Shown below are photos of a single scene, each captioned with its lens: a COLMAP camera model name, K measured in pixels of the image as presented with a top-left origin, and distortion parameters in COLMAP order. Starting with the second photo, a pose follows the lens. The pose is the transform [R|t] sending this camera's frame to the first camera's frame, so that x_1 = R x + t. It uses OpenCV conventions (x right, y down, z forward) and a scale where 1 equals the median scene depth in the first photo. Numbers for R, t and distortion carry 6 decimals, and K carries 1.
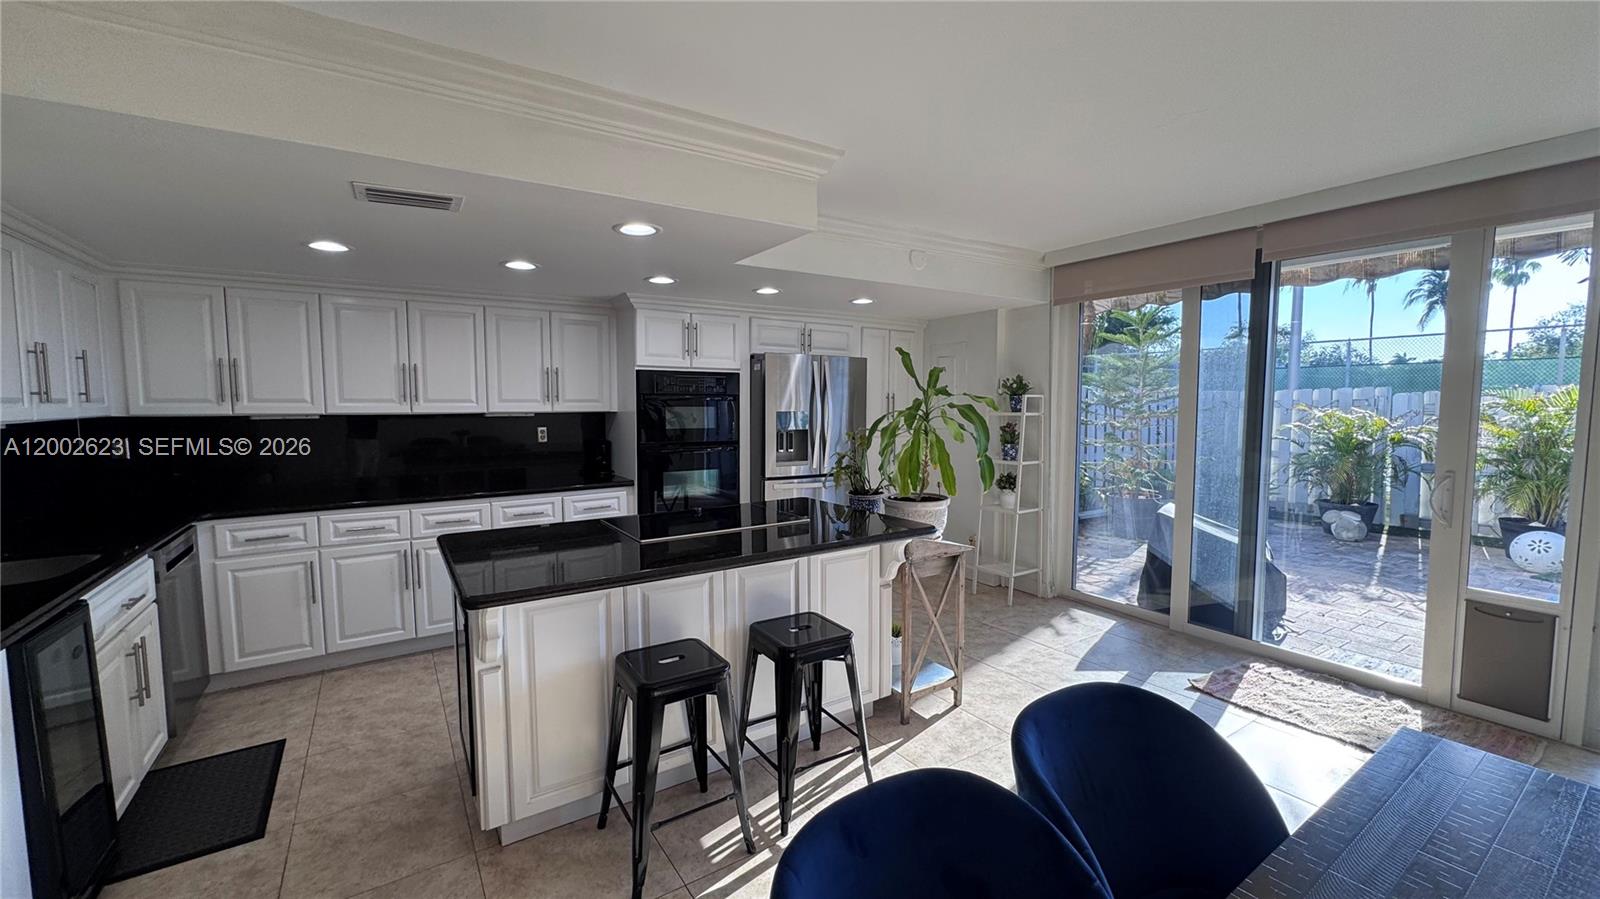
lens RADIAL K [[636.1, 0, 797.7], [0, 636.1, 447.8], [0, 0, 1]] dist [-0.004135, 0.000784]
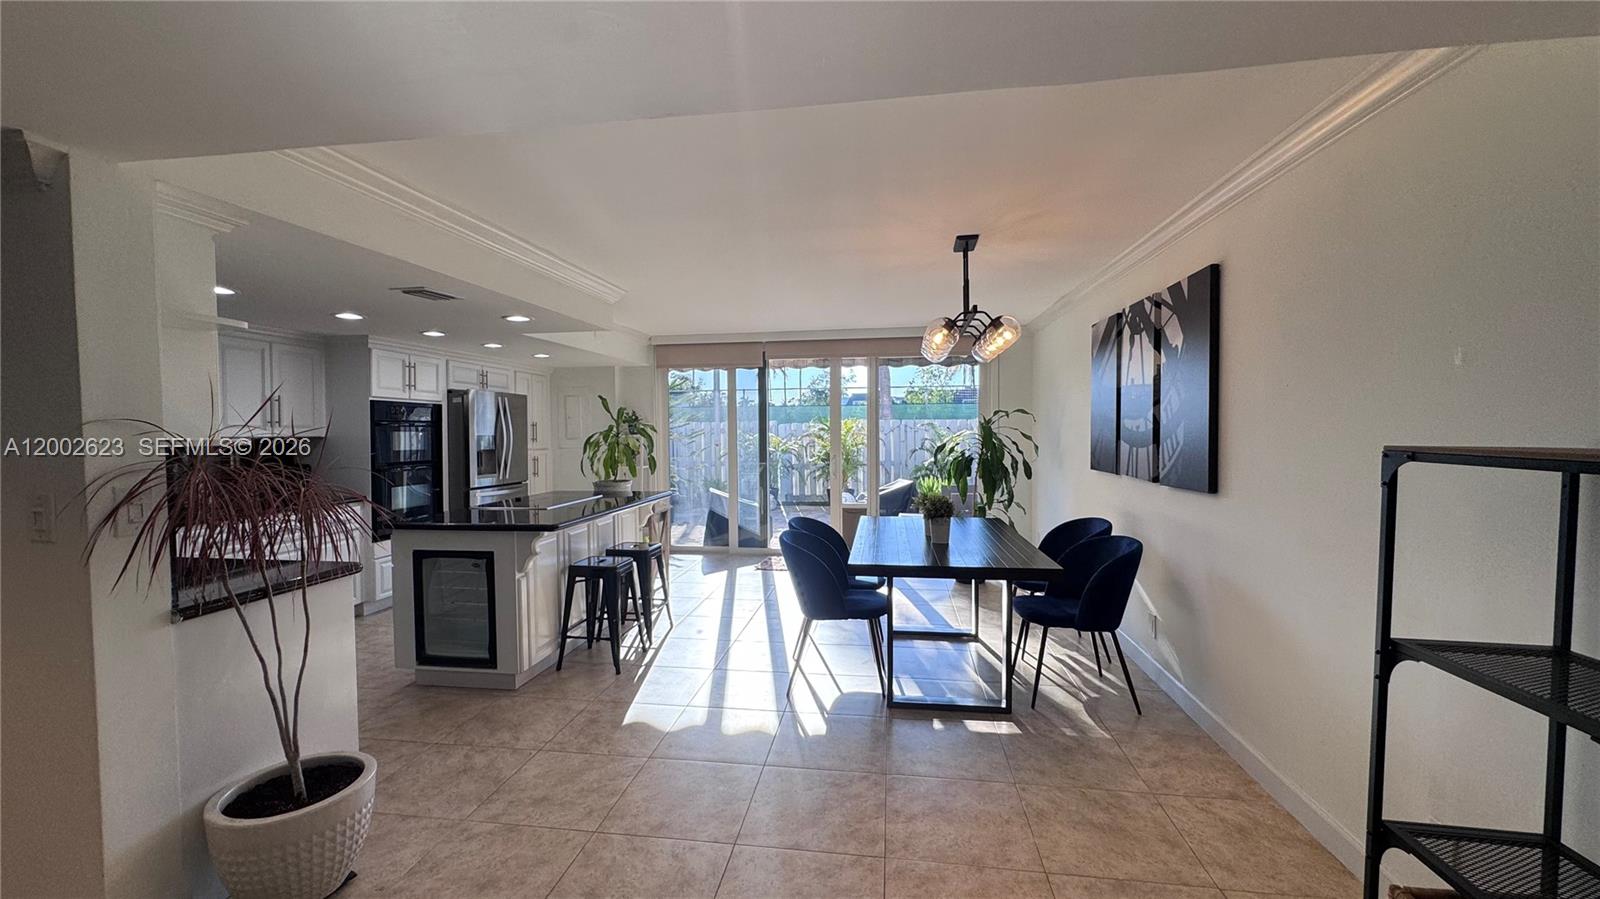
lens RADIAL K [[636.1, 0, 796.8], [0, 636.1, 447.8], [0, 0, 1]] dist [-0.004135, 0.000784]
pose [[0.668235, -0.023911, 0.743566, -0.662829], [0.059801, 0.997976, -0.021650, 0.040124], [-0.741543, 0.058933, 0.668312, -0.388780]]
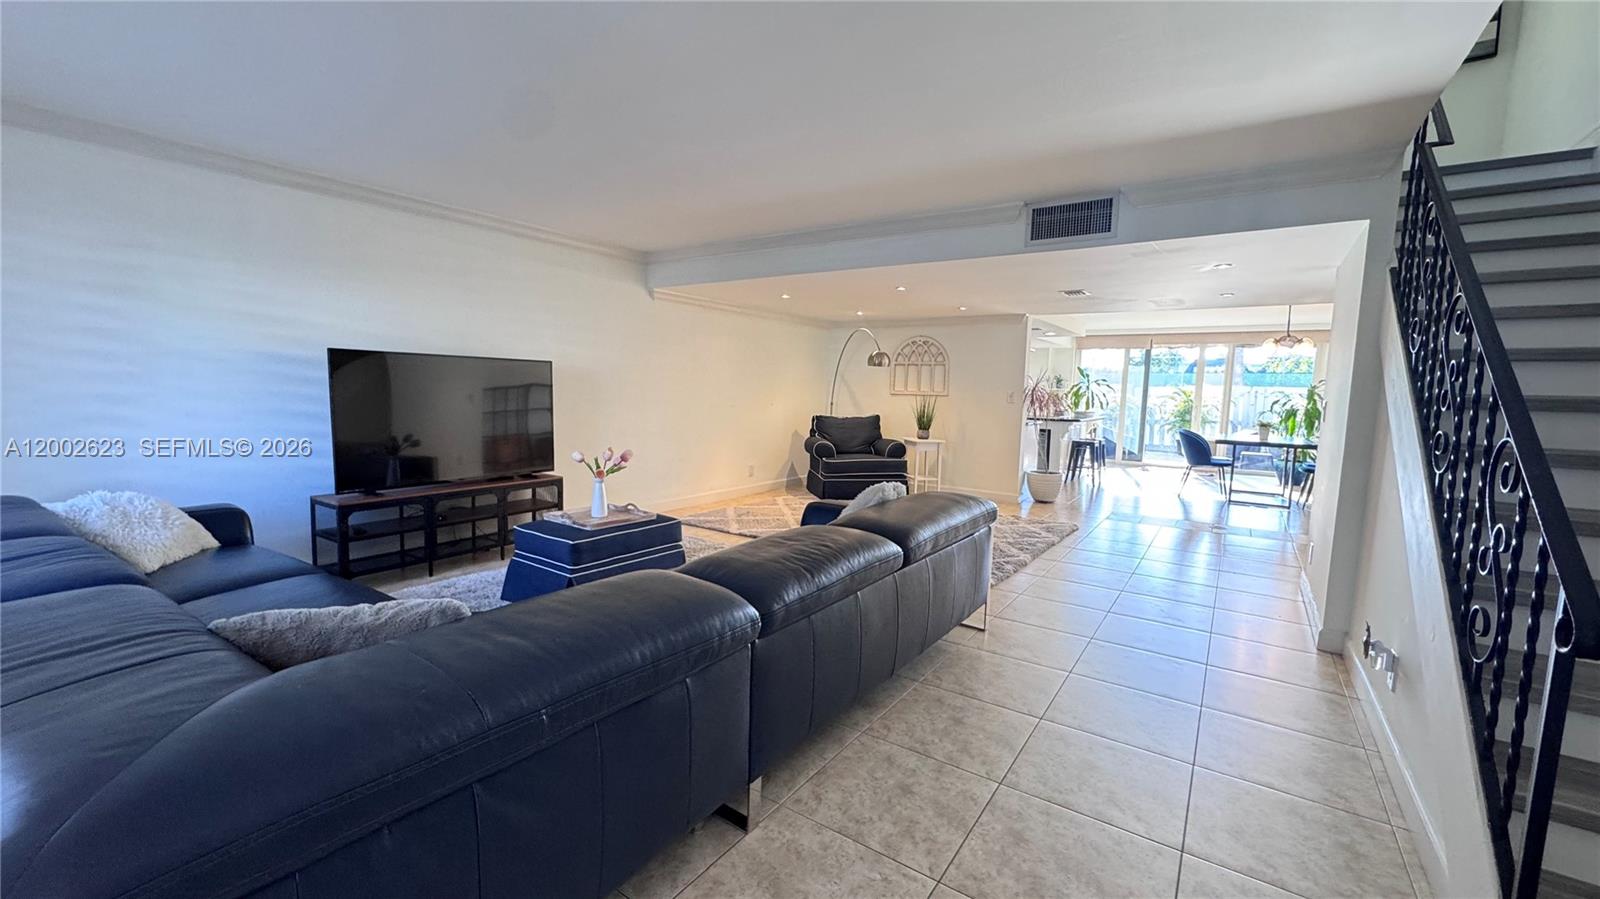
lens RADIAL K [[636.1, 0, 791.7], [0, 636.1, 449.4], [0, 0, 1]] dist [-0.004135, 0.000784]
pose [[0.932070, -0.011414, 0.362098, -2.023525], [0.002597, 0.999688, 0.024829, 0.148337], [-0.362268, -0.022202, 0.931809, -1.294445]]
